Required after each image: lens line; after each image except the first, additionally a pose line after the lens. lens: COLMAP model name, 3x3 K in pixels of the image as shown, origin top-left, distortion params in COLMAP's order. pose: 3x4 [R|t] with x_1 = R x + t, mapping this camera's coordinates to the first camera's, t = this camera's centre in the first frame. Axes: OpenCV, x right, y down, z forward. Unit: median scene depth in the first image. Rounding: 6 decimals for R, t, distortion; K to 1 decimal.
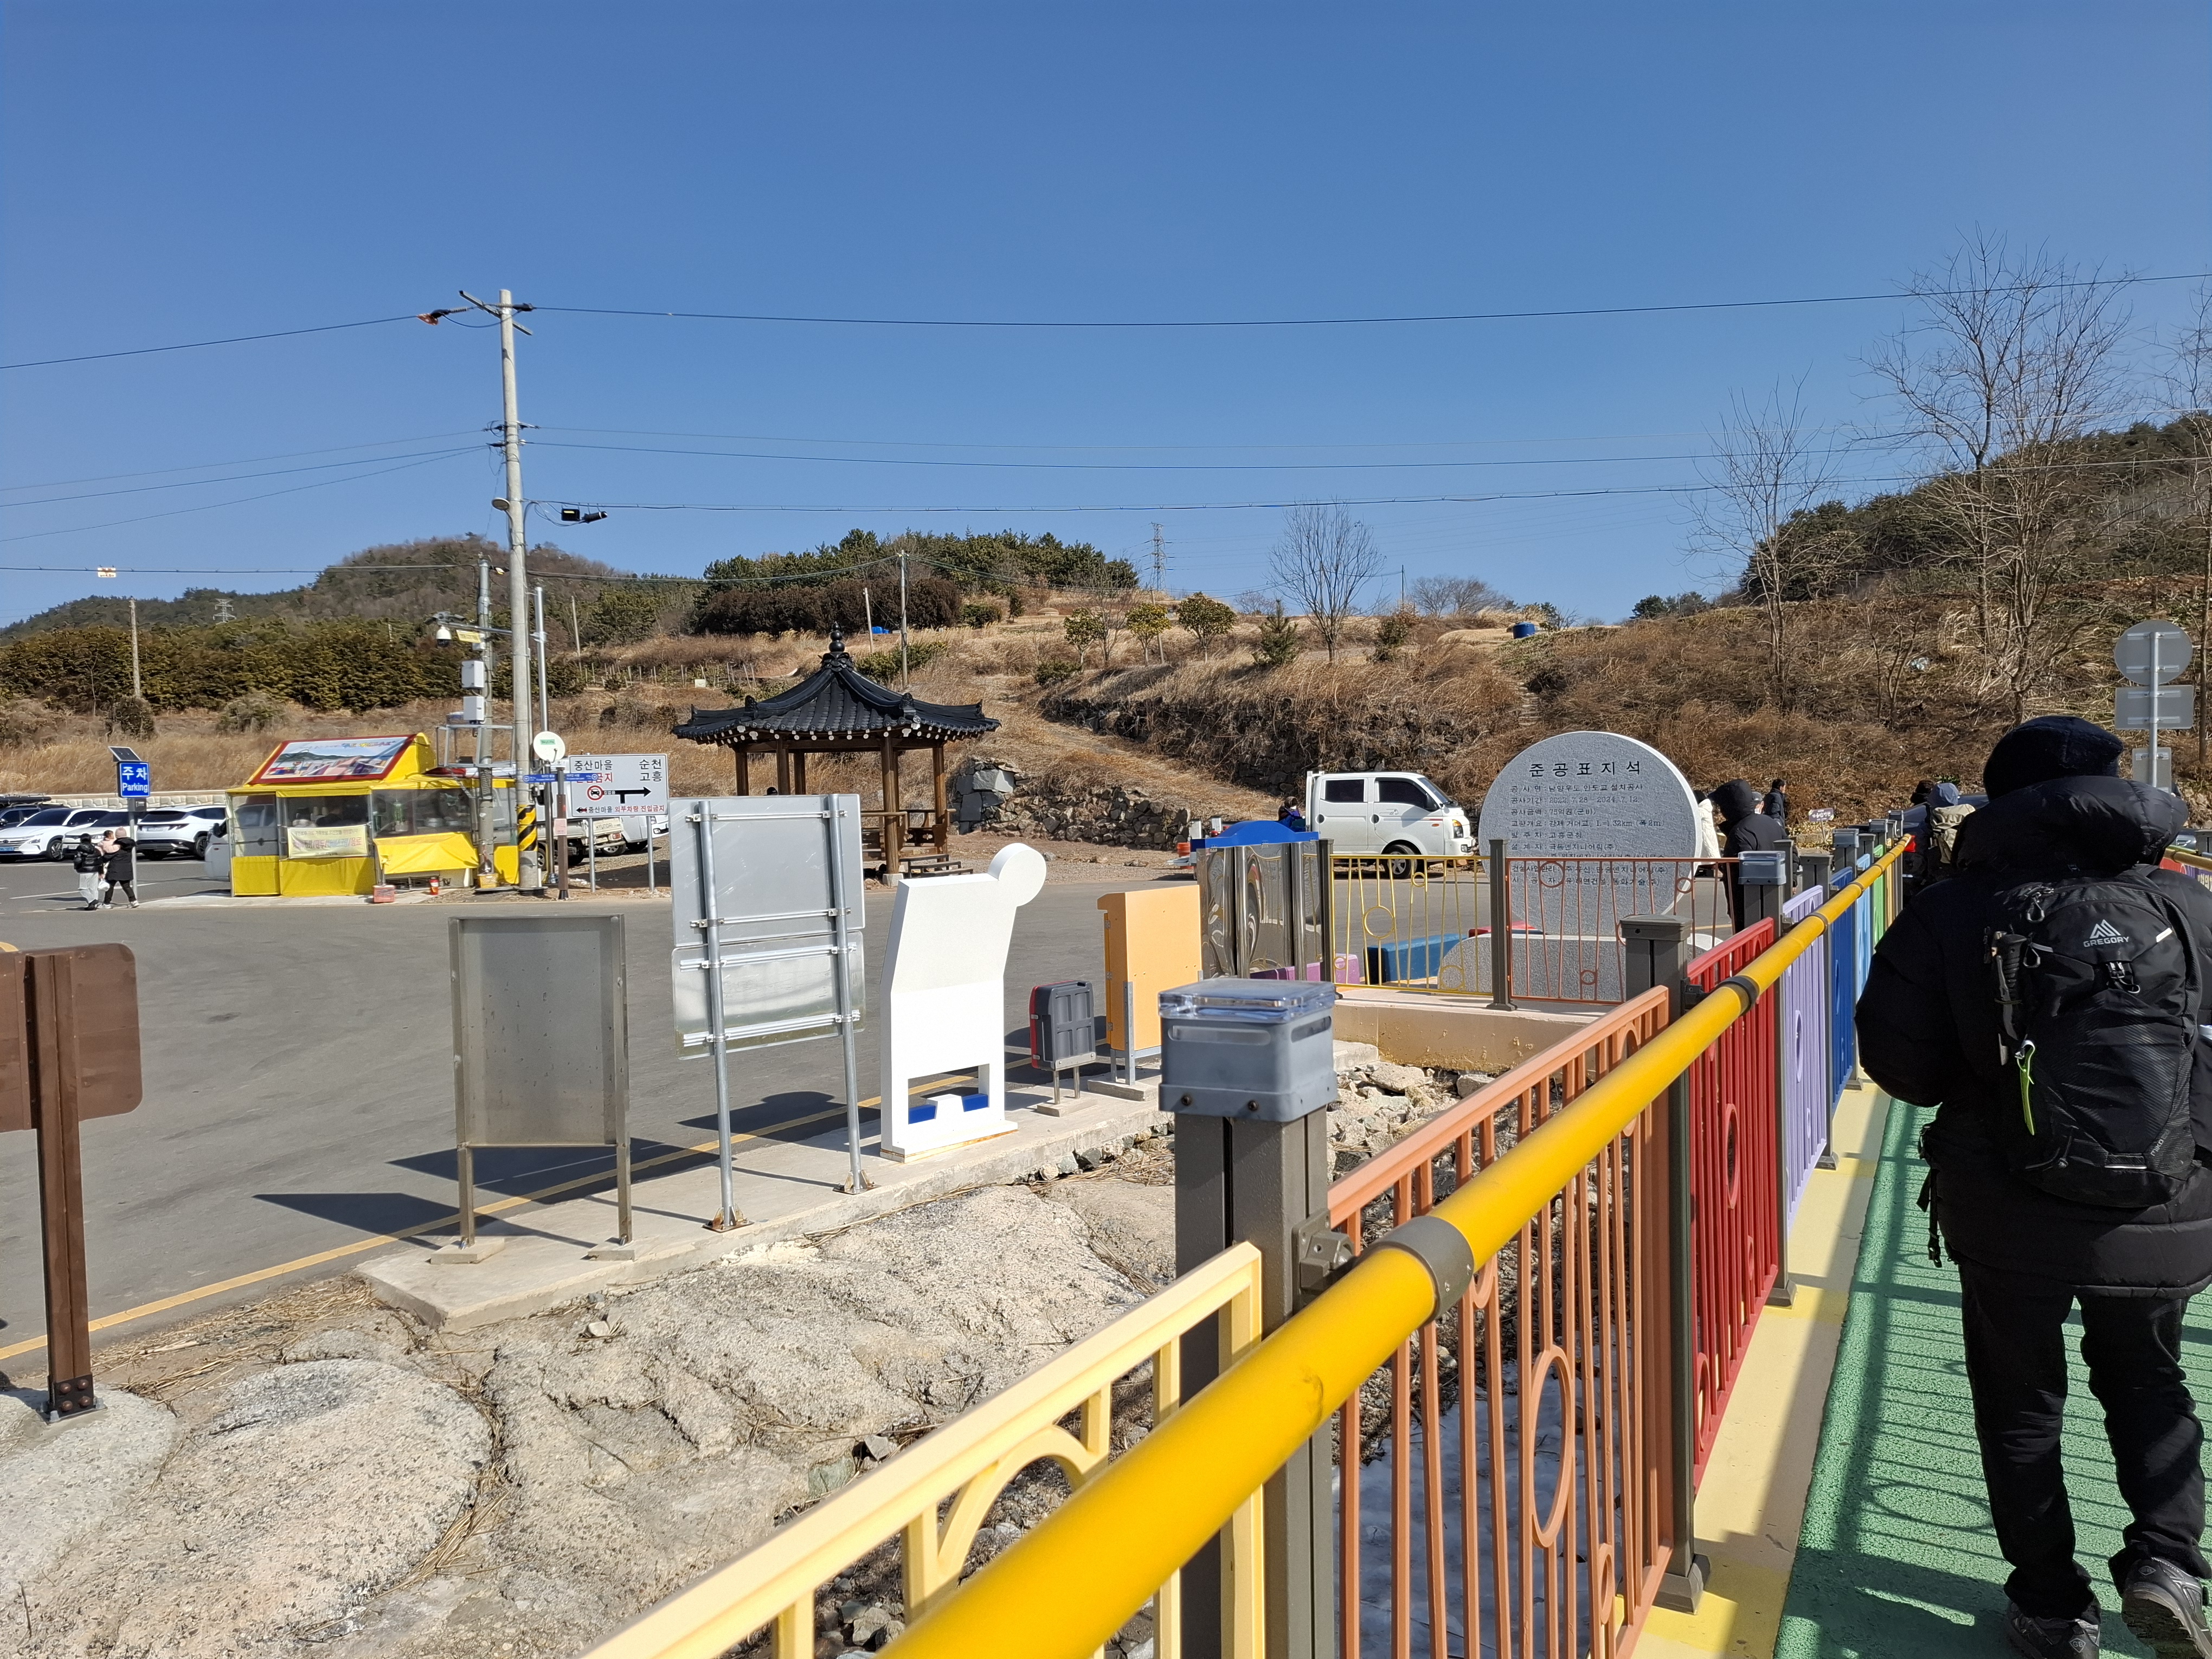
lens RADIAL K [[1476.6, 0, 1100.4], [0, 1476.6, 828.8], [0, 0, 1]] dist [0.064117, 0.001238]
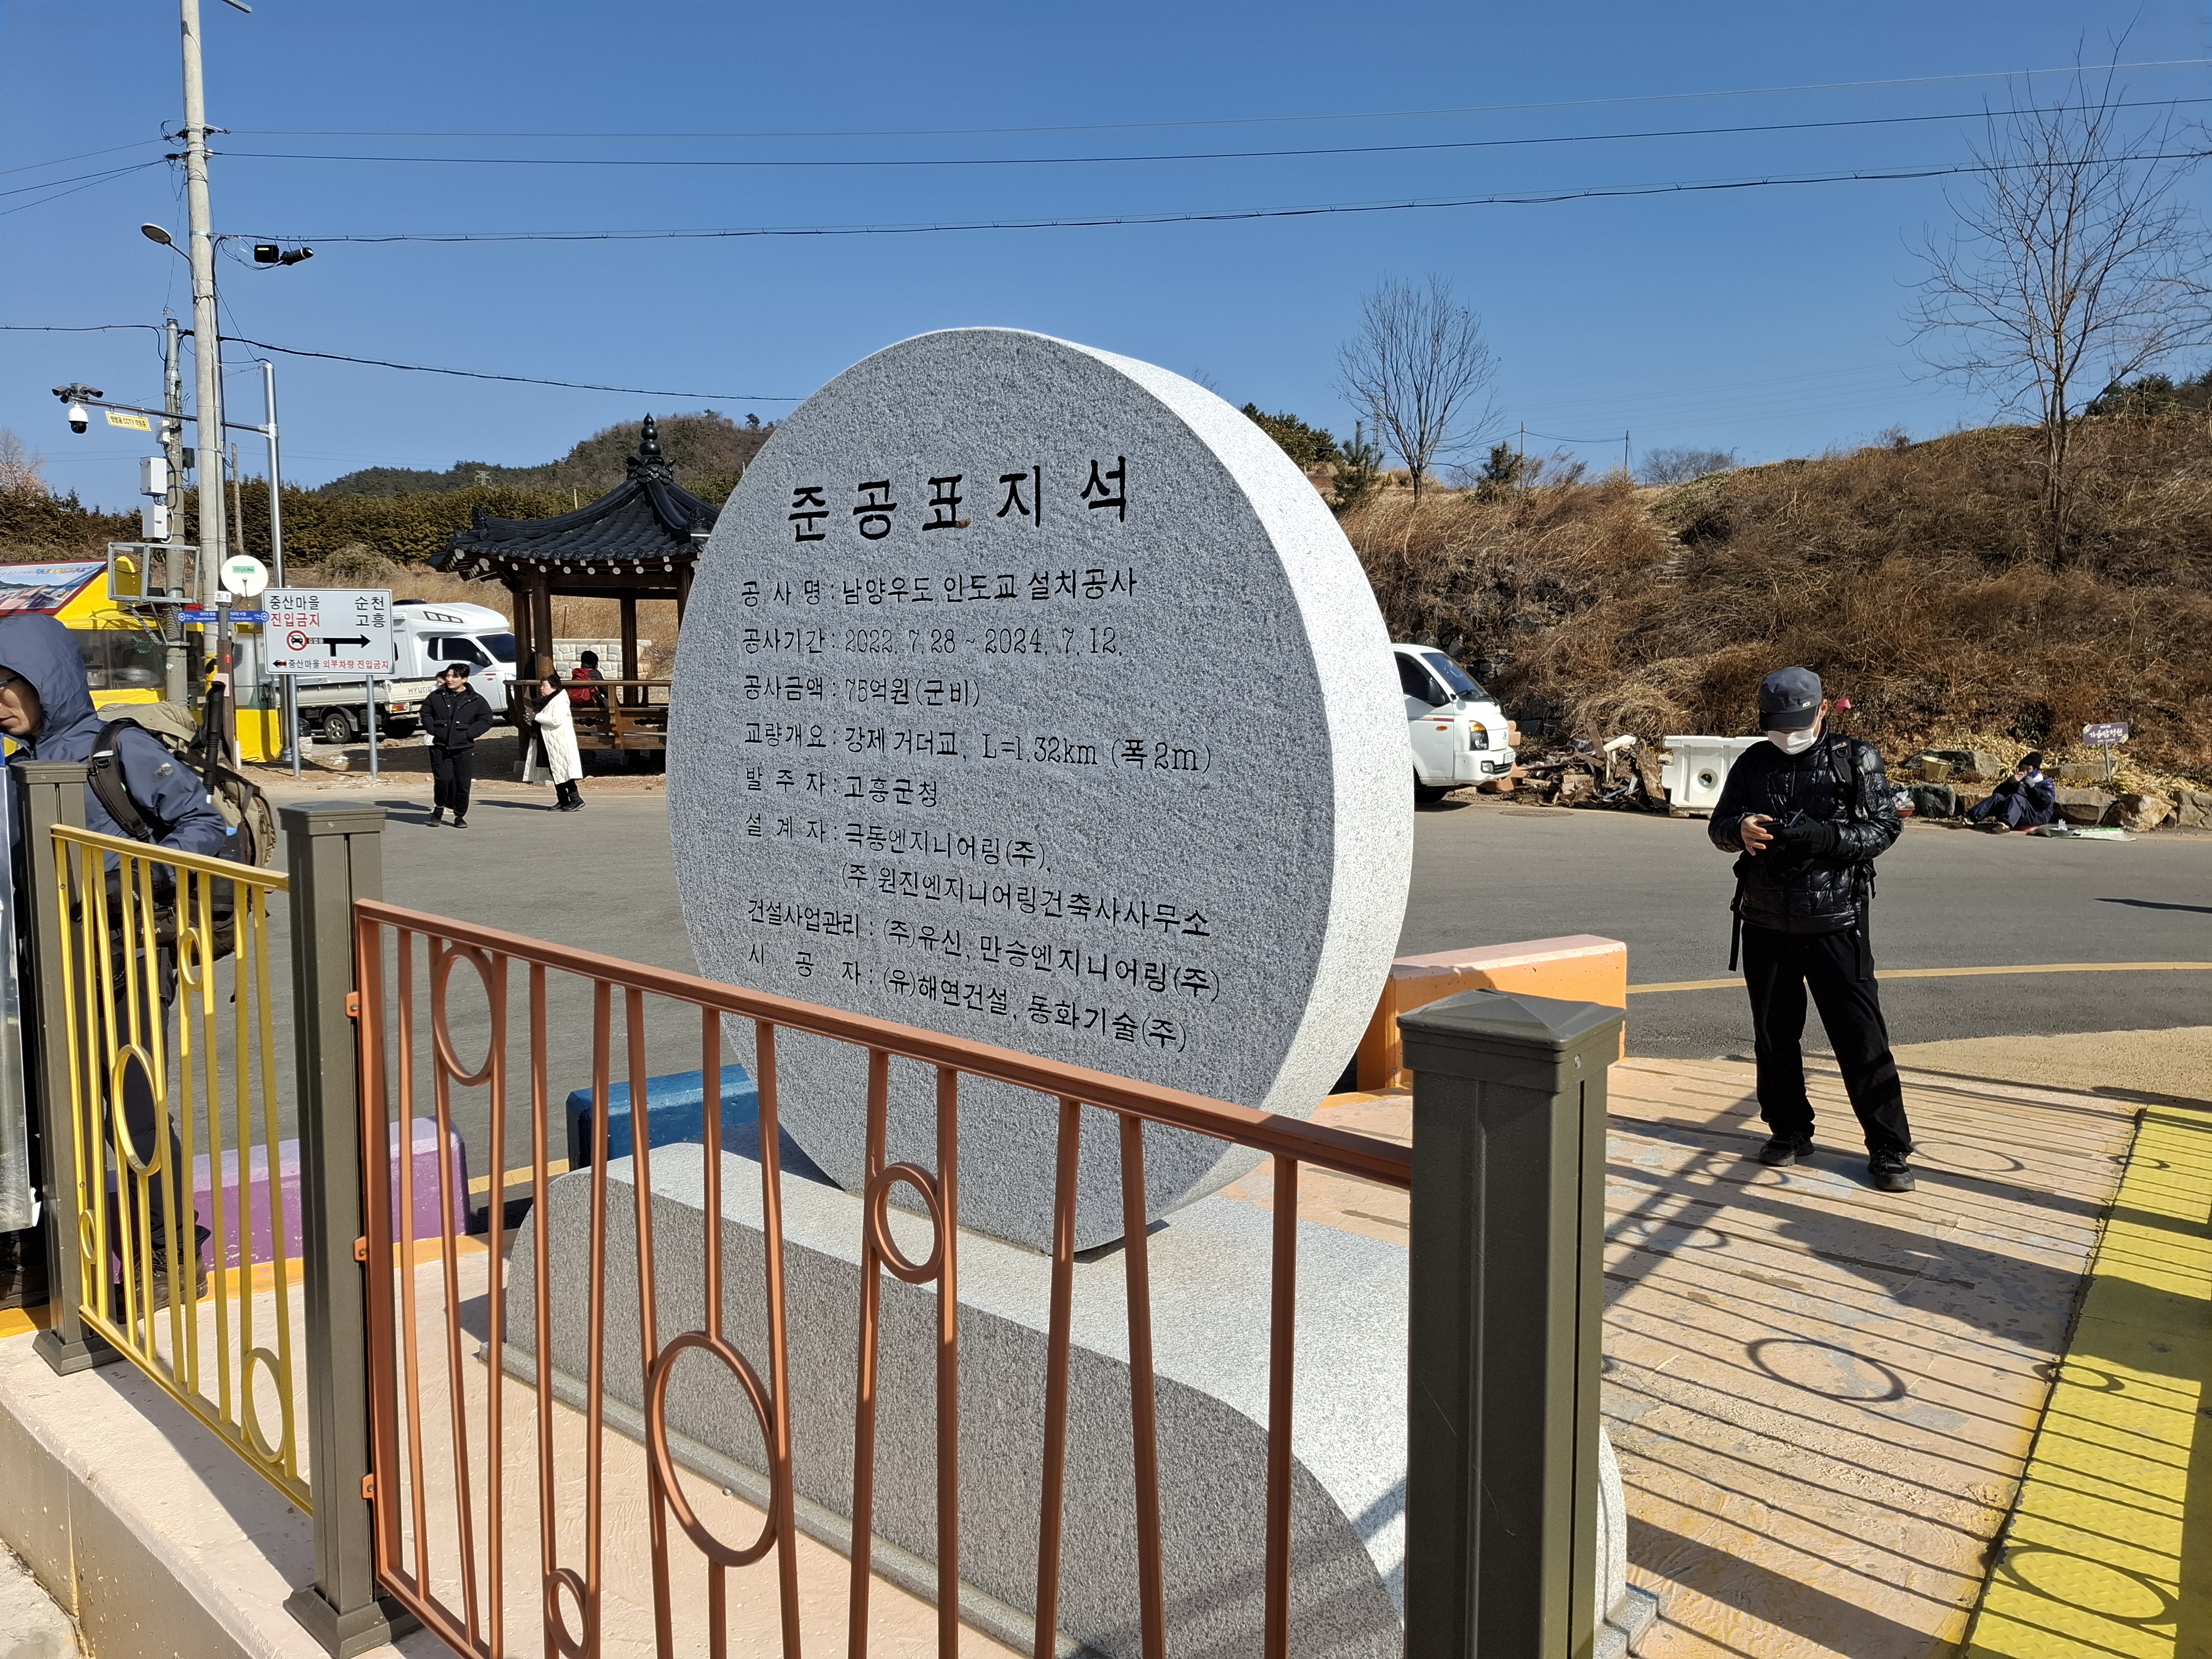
lens RADIAL K [[1474.3, 0, 1108.3], [0, 1474.3, 808.4], [0, 0, 1]] dist [0.025217, -0.019020]
pose [[0.988470, 0.045158, -0.144524, 0.148032], [-0.035975, 0.997202, 0.065534, -0.003705], [0.147079, -0.059580, 0.987329, 0.300036]]
